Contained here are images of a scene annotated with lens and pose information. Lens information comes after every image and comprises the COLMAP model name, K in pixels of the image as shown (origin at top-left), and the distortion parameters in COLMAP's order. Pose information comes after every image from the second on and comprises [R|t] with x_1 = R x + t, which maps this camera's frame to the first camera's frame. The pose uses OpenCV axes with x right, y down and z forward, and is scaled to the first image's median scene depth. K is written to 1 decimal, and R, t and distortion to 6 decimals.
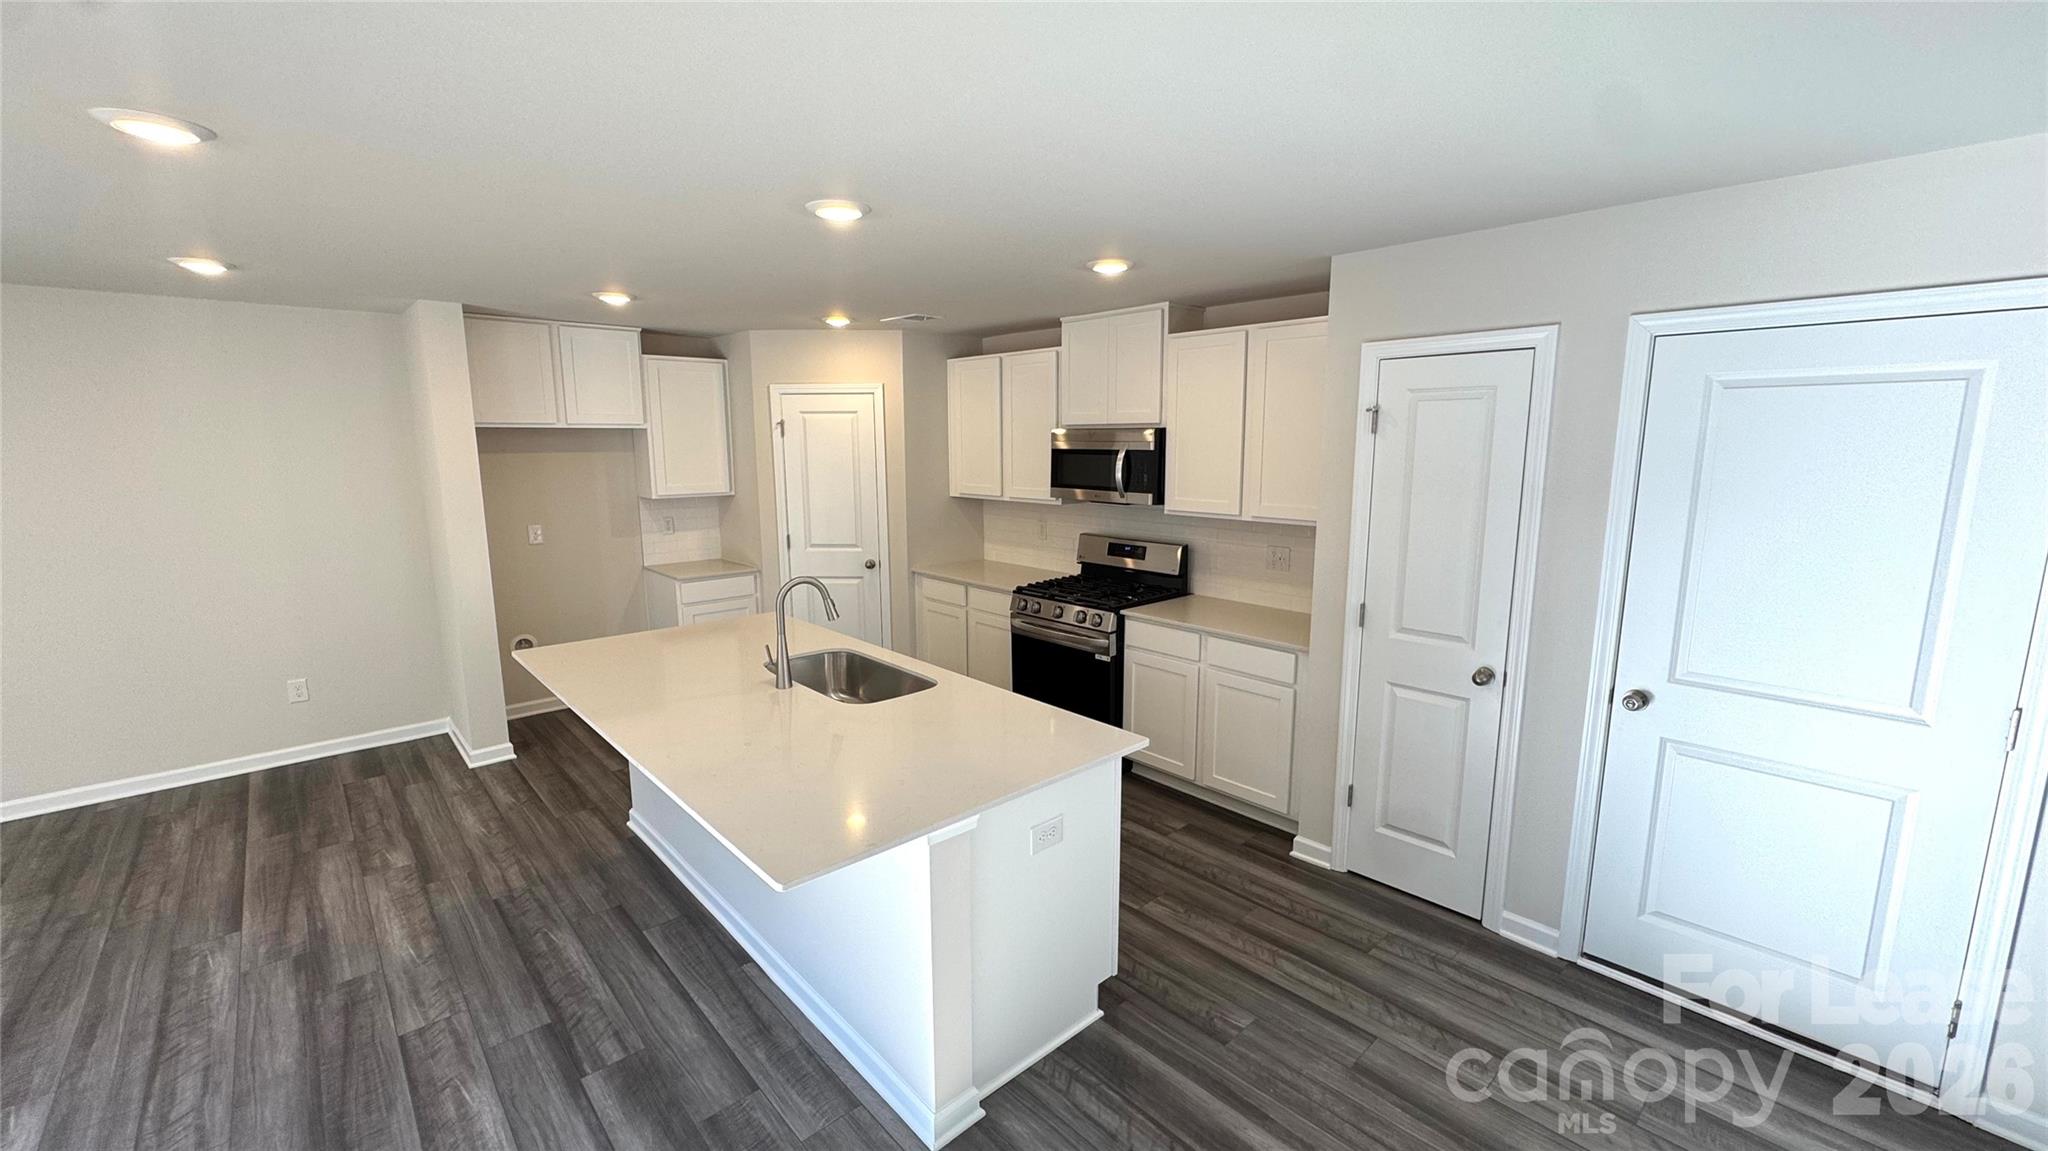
lens RADIAL K [[818.2, 0, 1024.0], [0, 818.2, 575.5], [0, 0, 1]] dist [0.000405, 0.000069]
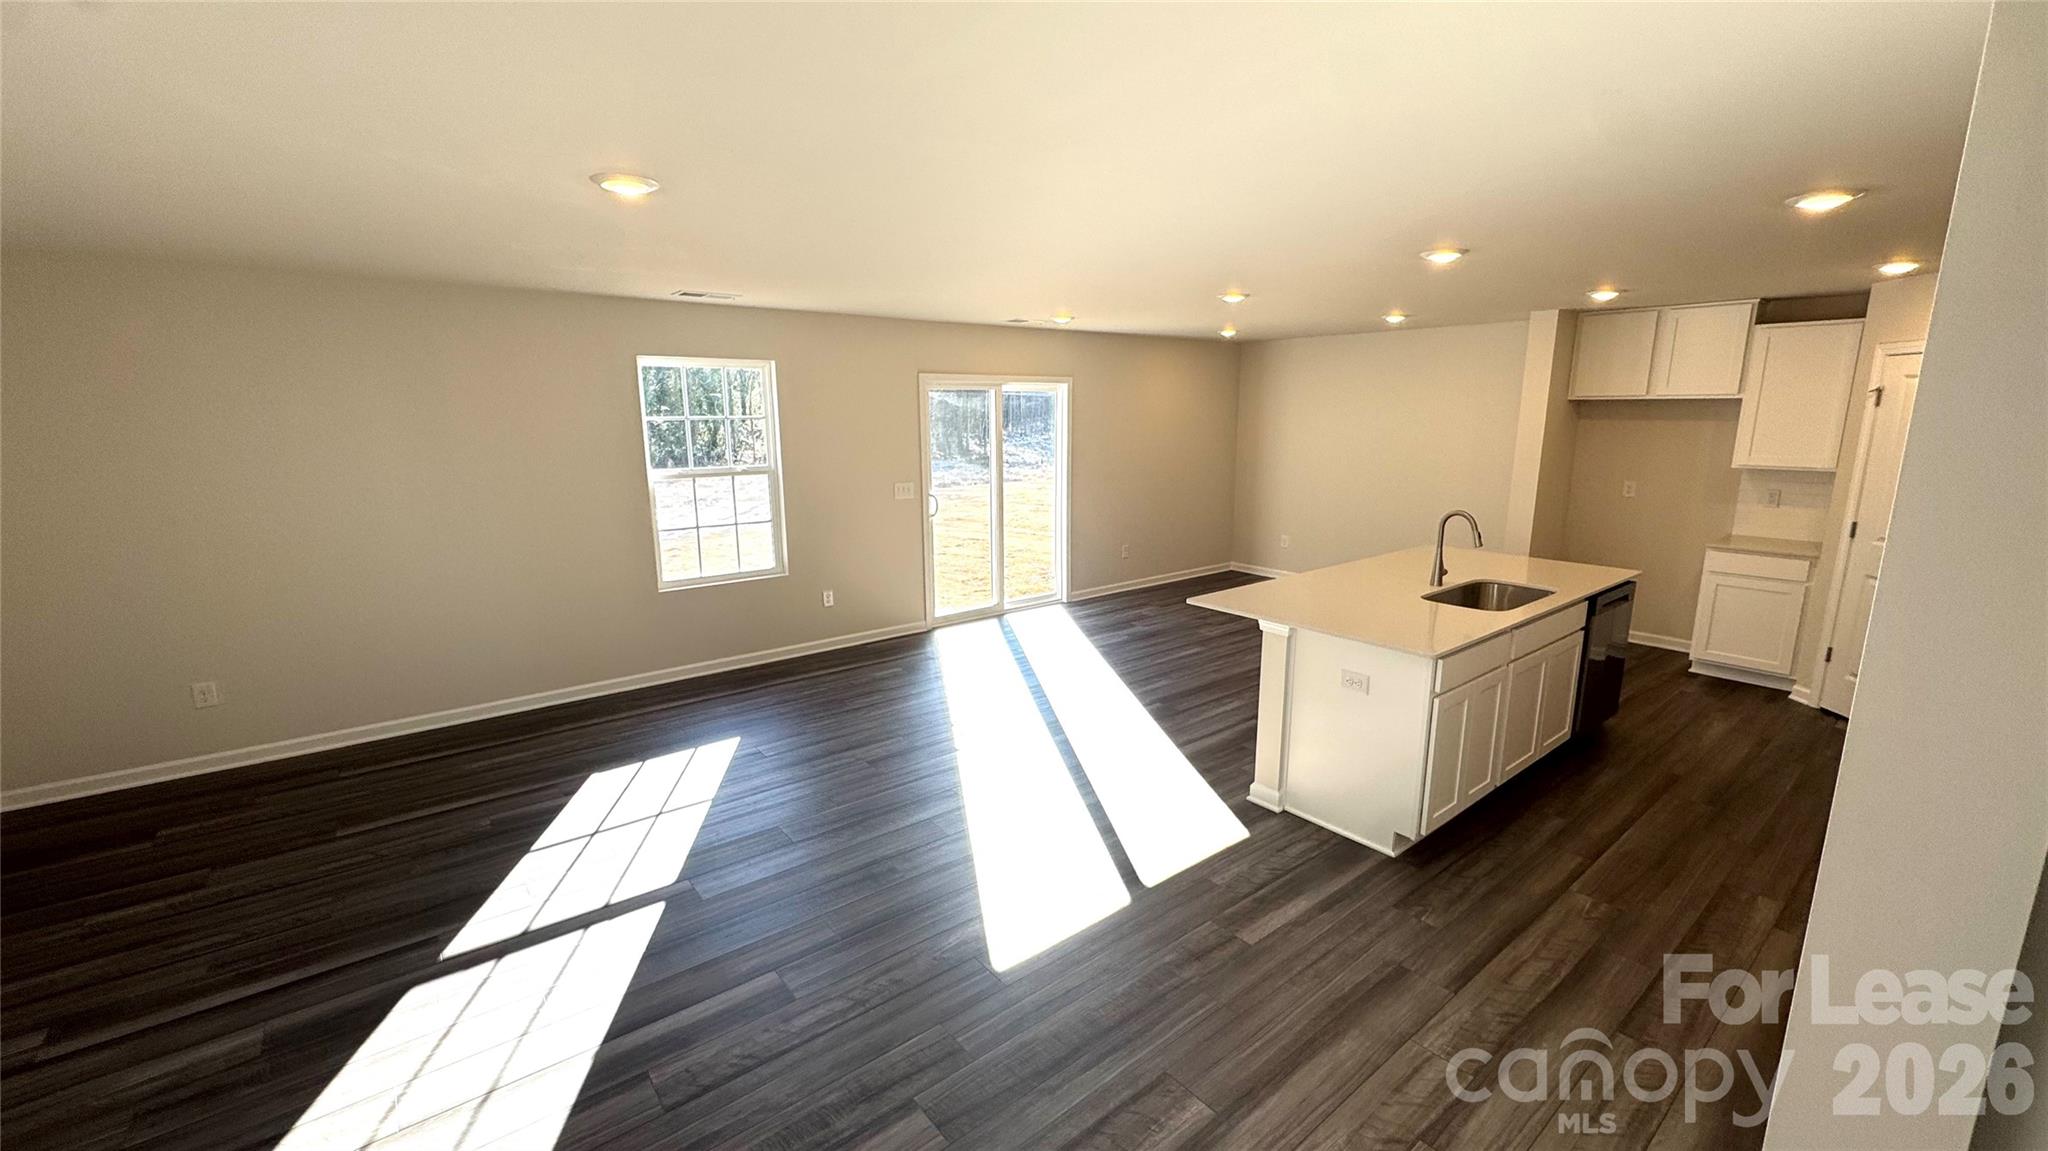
lens RADIAL K [[818.2, 0, 1024.0], [0, 818.2, 575.5], [0, 0, 1]] dist [0.000405, 0.000069]
pose [[-0.057830, 0.204361, -0.977186, 0.759516], [-0.165498, 0.963318, 0.211255, -0.041418], [0.984513, 0.173939, -0.021887, 0.215953]]
